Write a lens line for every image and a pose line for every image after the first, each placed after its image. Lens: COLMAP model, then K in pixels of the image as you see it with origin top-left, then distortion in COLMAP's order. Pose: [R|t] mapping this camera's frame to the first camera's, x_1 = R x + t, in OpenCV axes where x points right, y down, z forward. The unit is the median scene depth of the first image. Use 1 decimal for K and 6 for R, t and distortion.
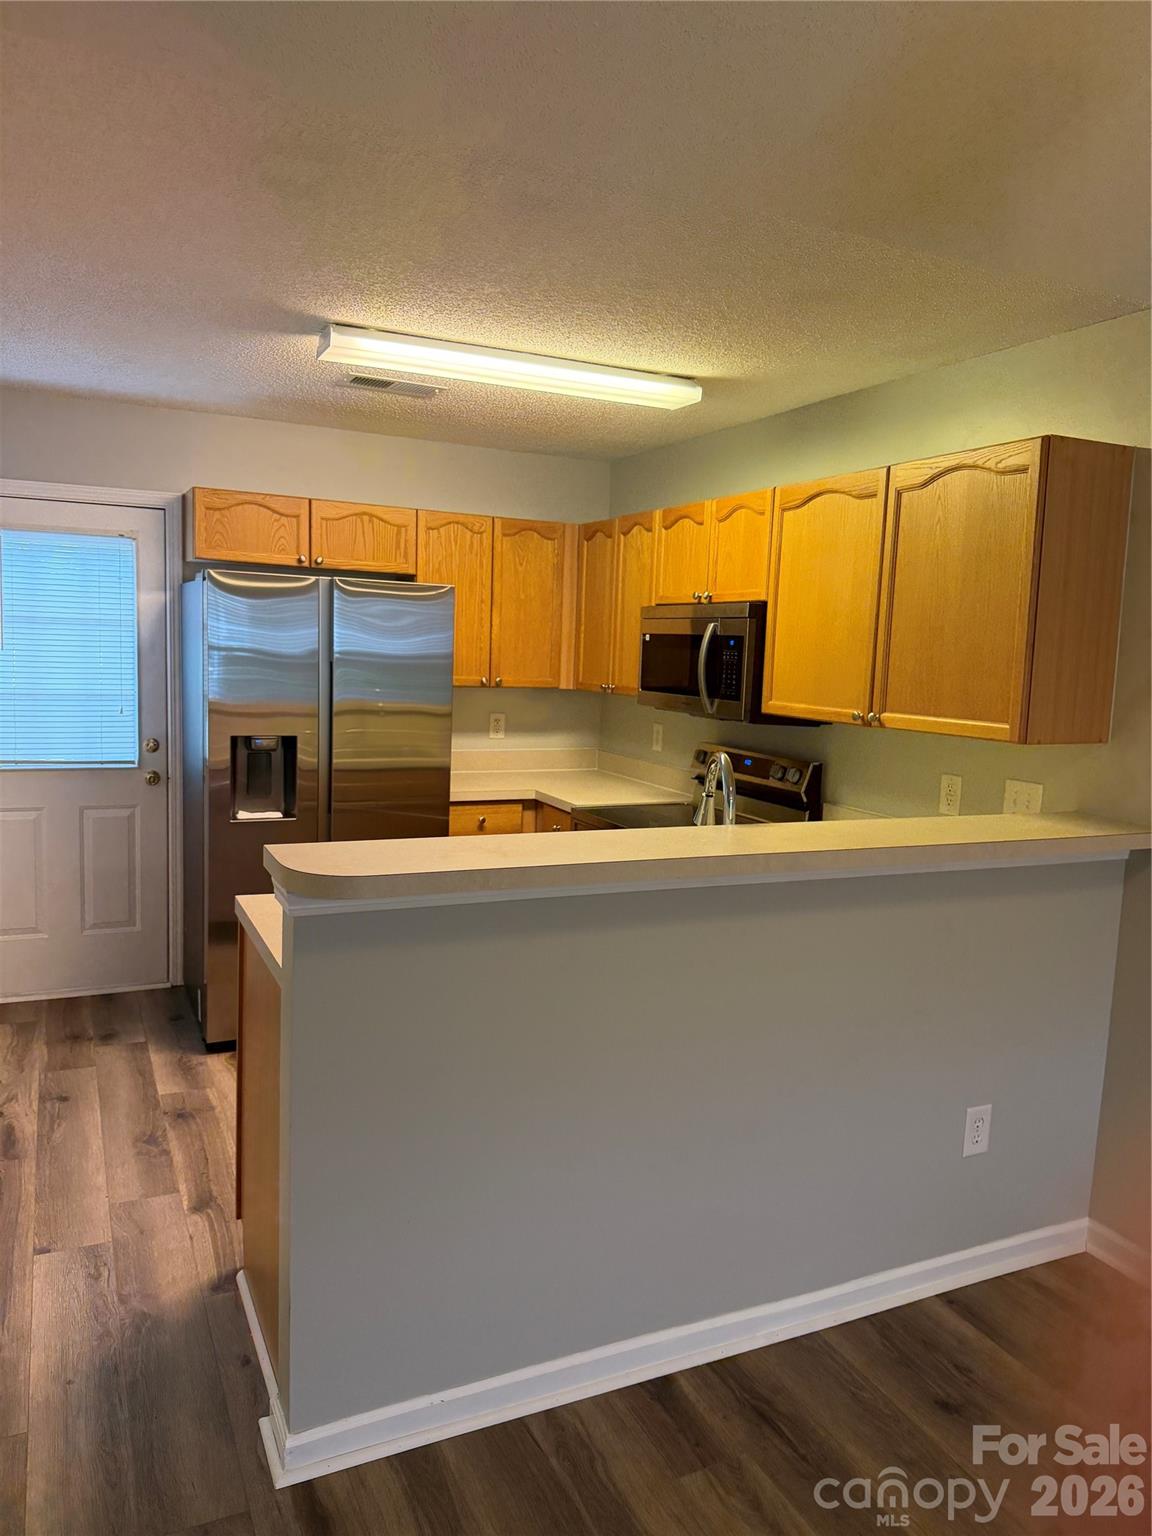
lens RADIAL K [[1053.5, 0, 575.1], [0, 1053.5, 797.4], [0, 0, 1]] dist [0.000785, 0.000424]
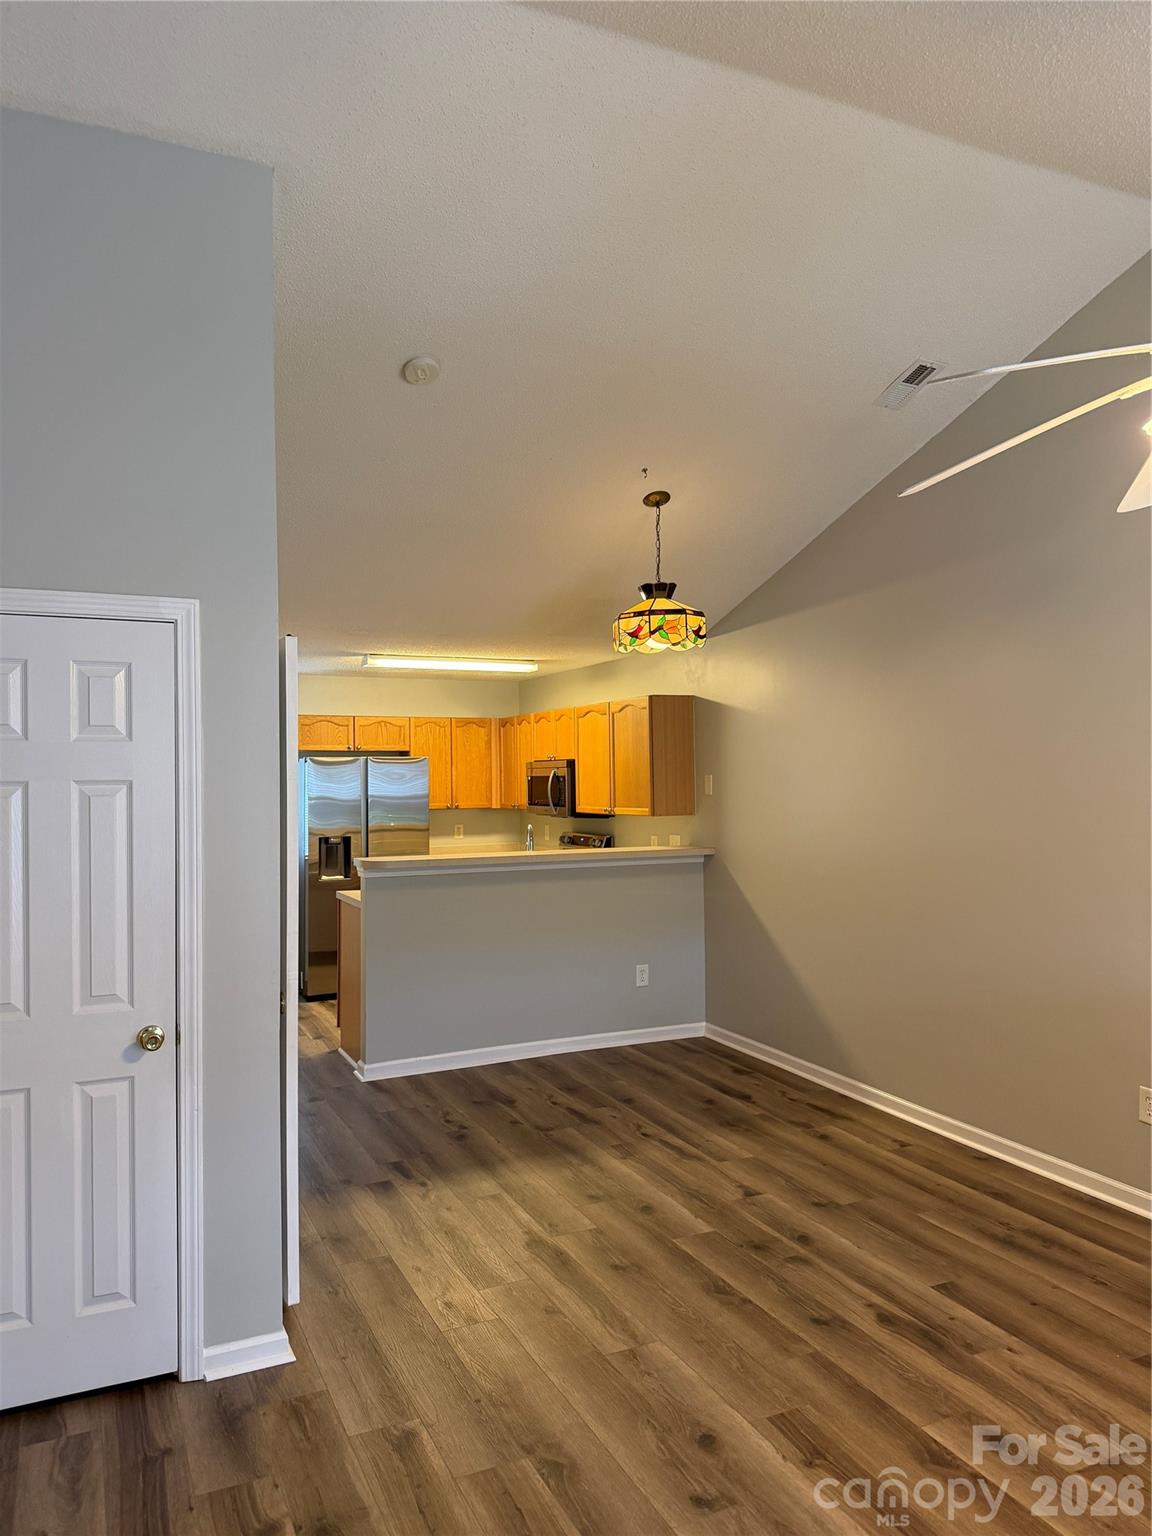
lens RADIAL K [[1077.0, 0, 576.0], [0, 1077.0, 768.0], [0, 0, 1]] dist [0.066797, 0.000337]
pose [[0.998742, -0.049476, -0.008121, 0.173460], [0.047632, 0.986858, -0.154408, 0.140959], [0.015653, 0.153827, 0.987974, -0.971029]]
